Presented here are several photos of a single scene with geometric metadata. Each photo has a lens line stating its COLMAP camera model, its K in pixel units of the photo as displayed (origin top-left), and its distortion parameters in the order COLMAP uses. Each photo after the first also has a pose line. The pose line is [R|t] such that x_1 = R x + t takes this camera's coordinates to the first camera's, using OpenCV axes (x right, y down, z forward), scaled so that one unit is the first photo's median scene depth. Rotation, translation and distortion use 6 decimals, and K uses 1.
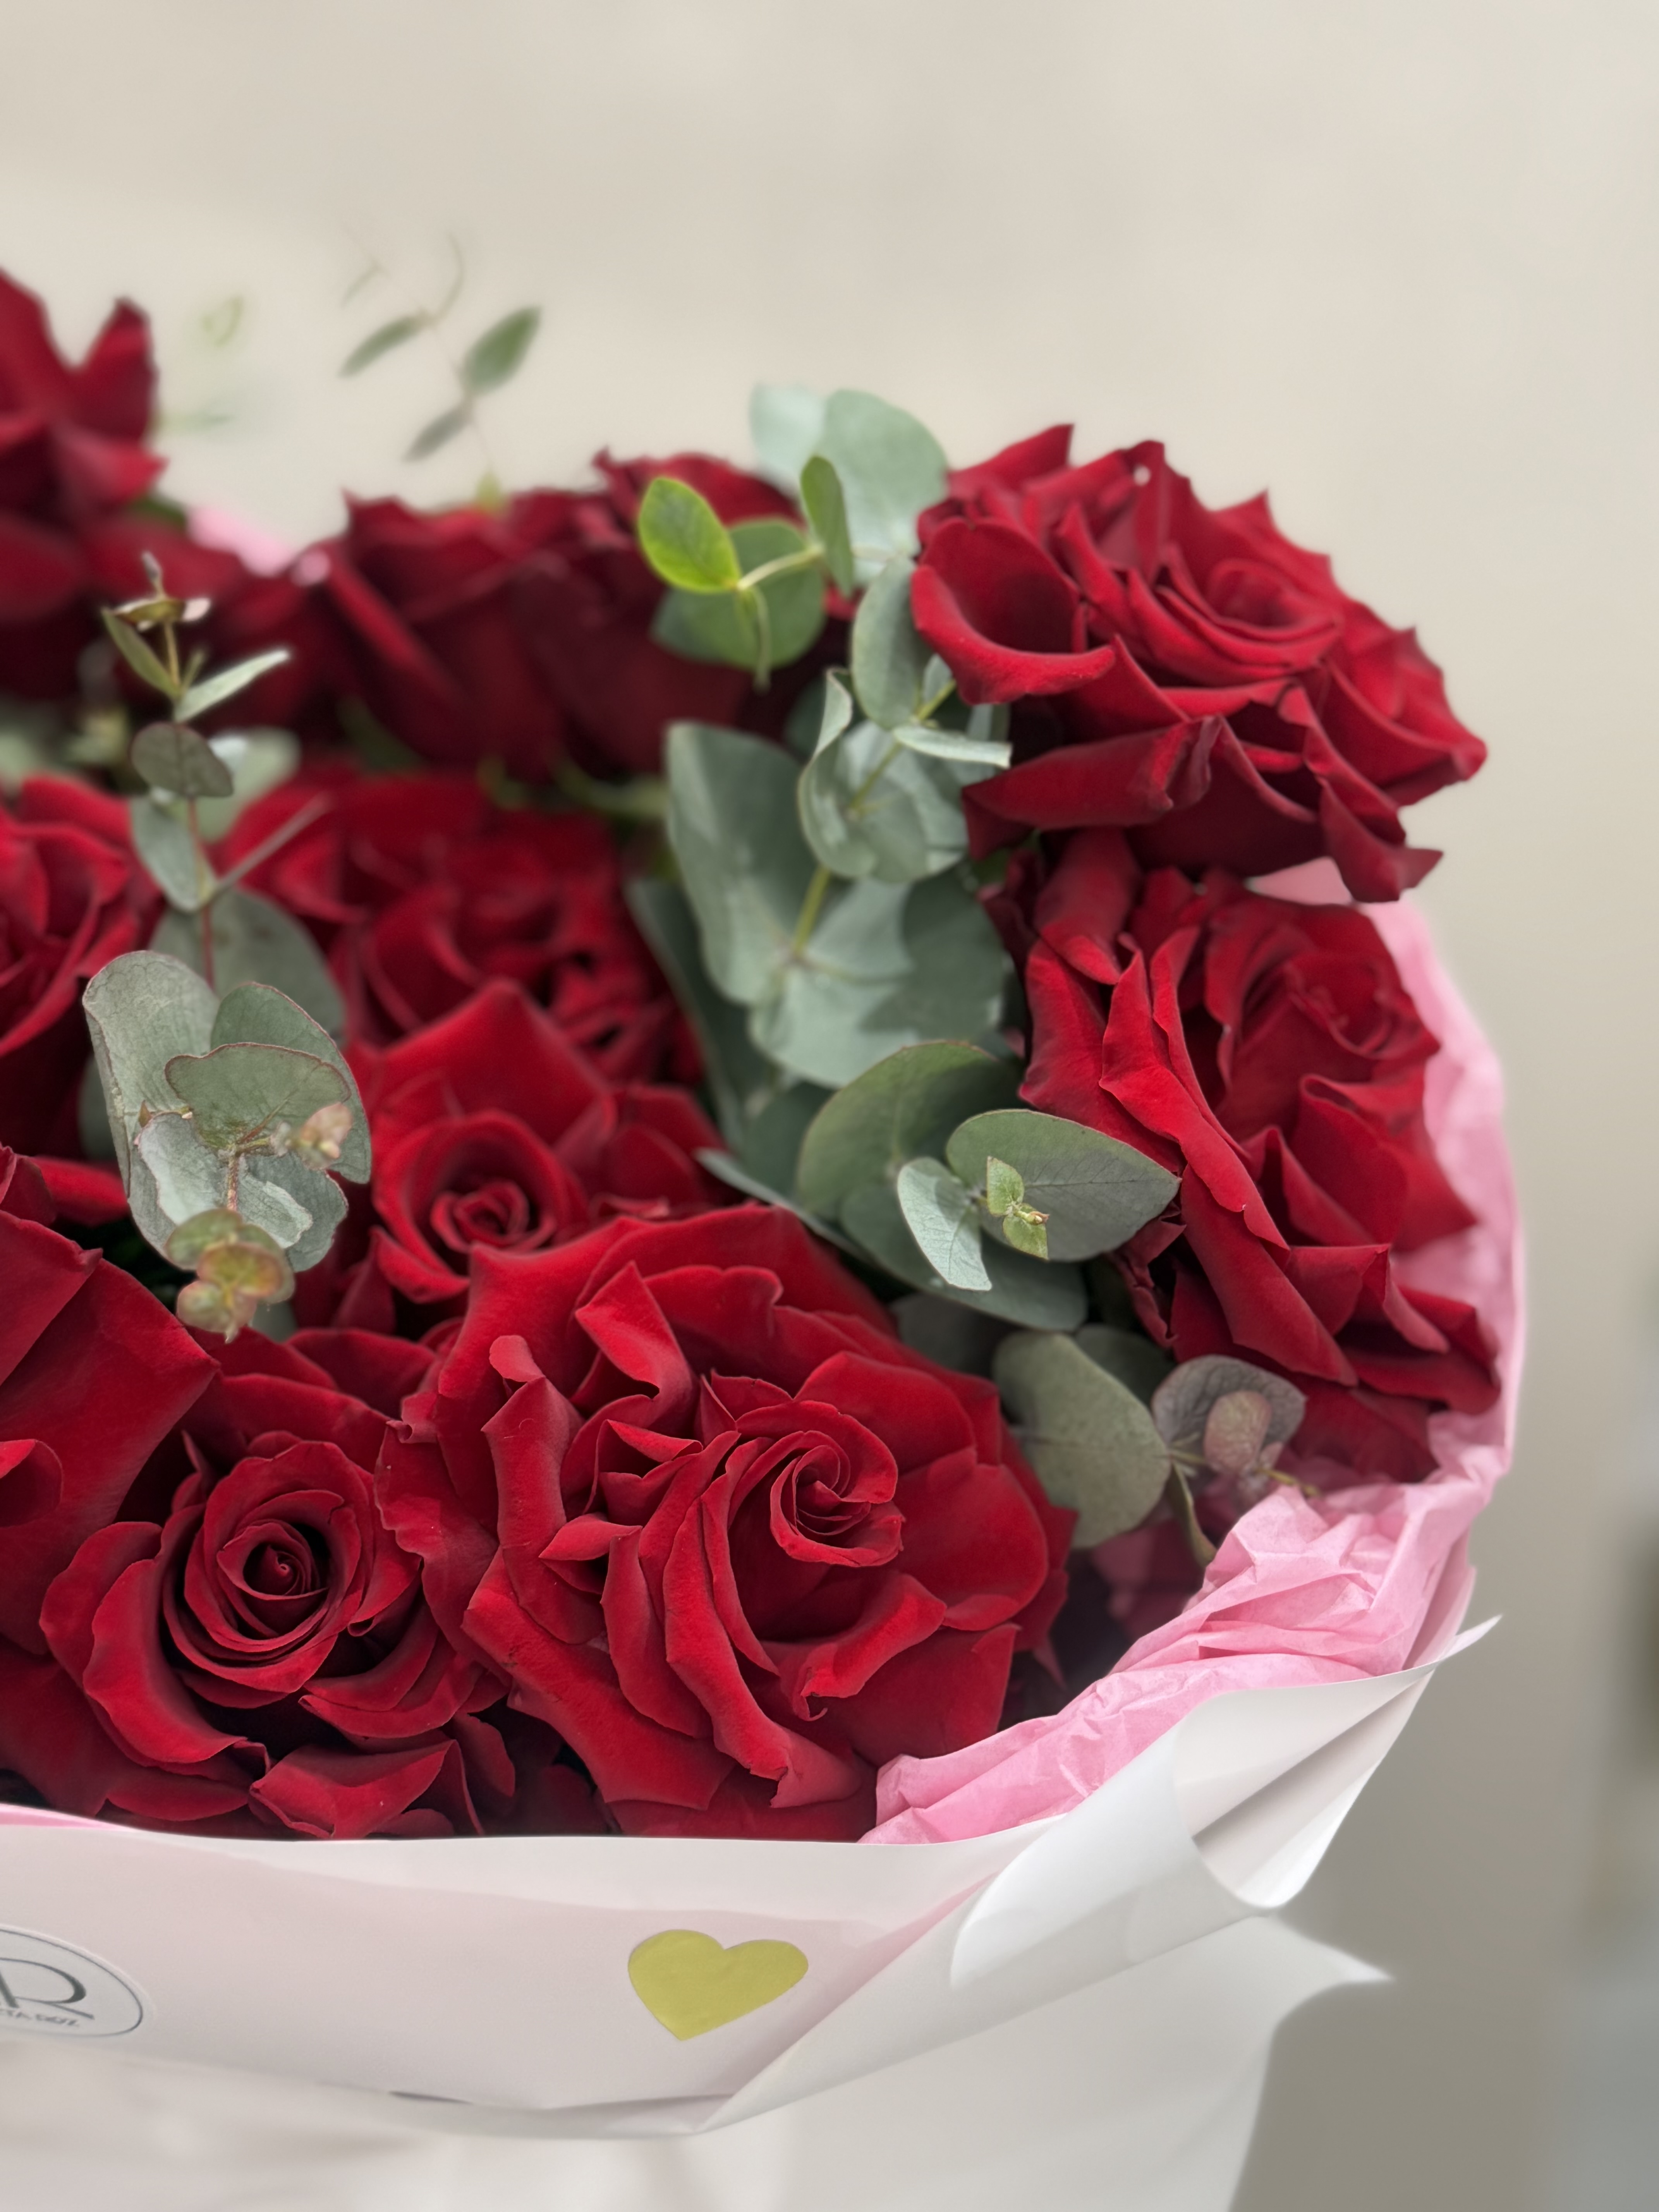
lens RADIAL K [[3089.0, 0, 810.3], [0, 3089.0, 1111.8], [0, 0, 1]] dist [0.113258, -0.005860]
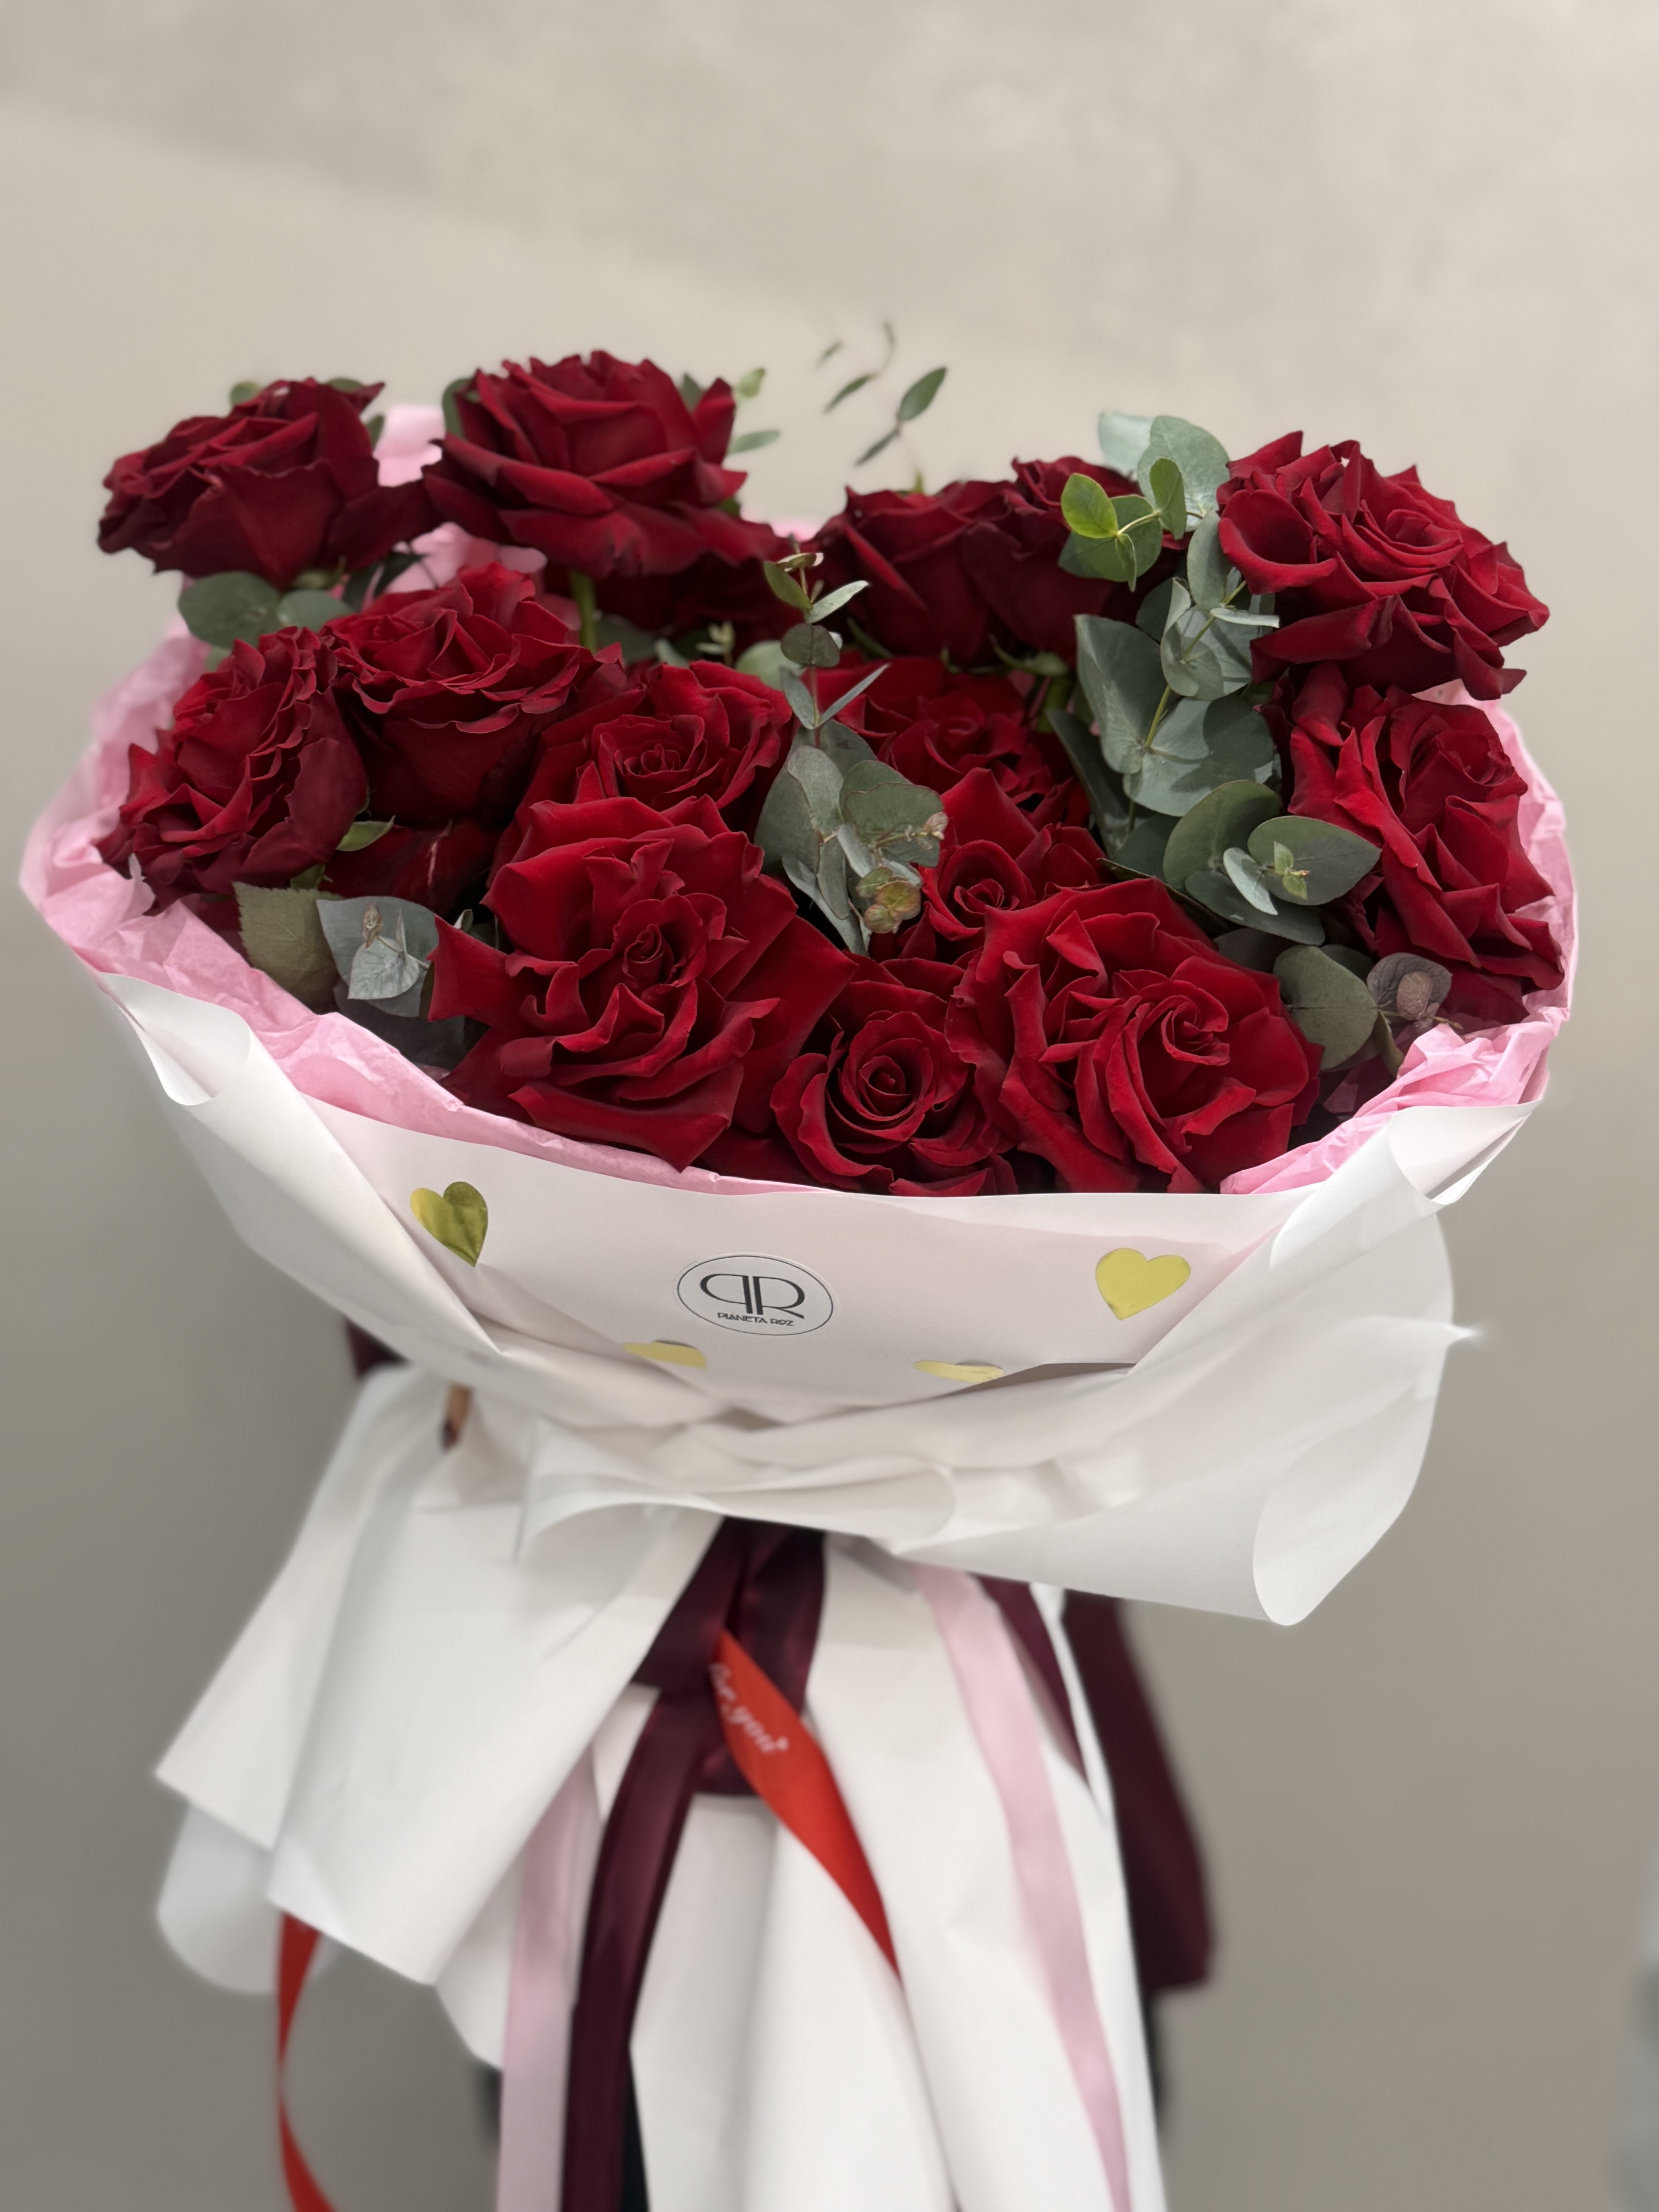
lens RADIAL K [[3089.0, 0, 810.3], [0, 3089.0, 1111.8], [0, 0, 1]] dist [0.113258, -0.005860]
pose [[0.998753, -0.026930, -0.042050, -0.136319], [0.027545, 0.999521, 0.014120, 0.133673], [0.041649, -0.015261, 0.999016, -0.802761]]
